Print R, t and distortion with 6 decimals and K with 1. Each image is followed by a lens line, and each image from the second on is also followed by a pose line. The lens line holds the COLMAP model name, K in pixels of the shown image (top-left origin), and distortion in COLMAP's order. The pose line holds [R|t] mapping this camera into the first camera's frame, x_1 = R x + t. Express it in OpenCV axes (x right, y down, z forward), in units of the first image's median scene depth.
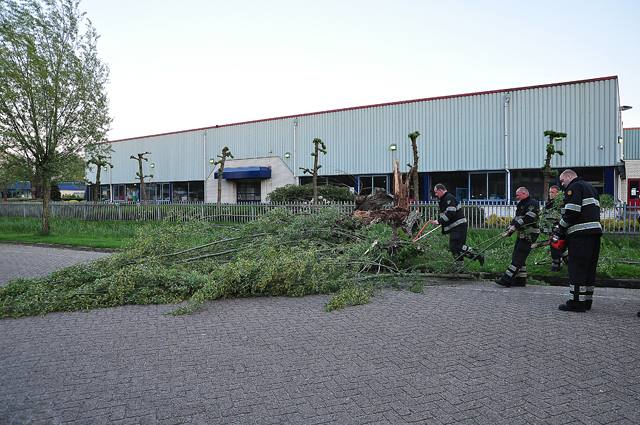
lens RADIAL K [[477.7, 0, 320.0], [0, 477.7, 212.5], [0, 0, 1]] dist [-0.068988, 0.006805]
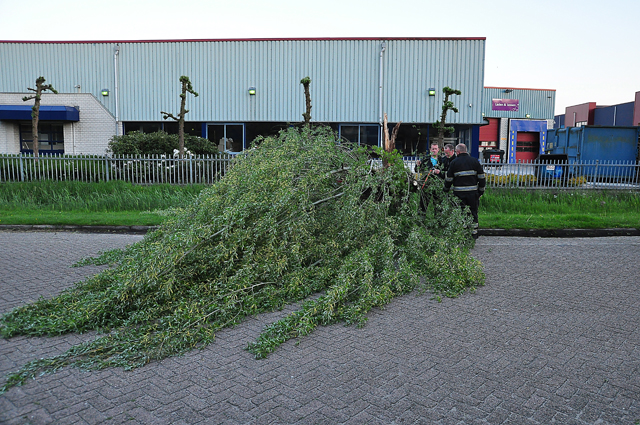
lens RADIAL K [[548.9, 0, 320.0], [0, 548.9, 212.5], [0, 0, 1]] dist [-0.041653, 0.011349]
pose [[0.874805, -0.040797, 0.482754, -0.258188], [-0.001416, 0.996229, 0.086754, -0.005521], [-0.484473, -0.076577, 0.871448, 0.068118]]
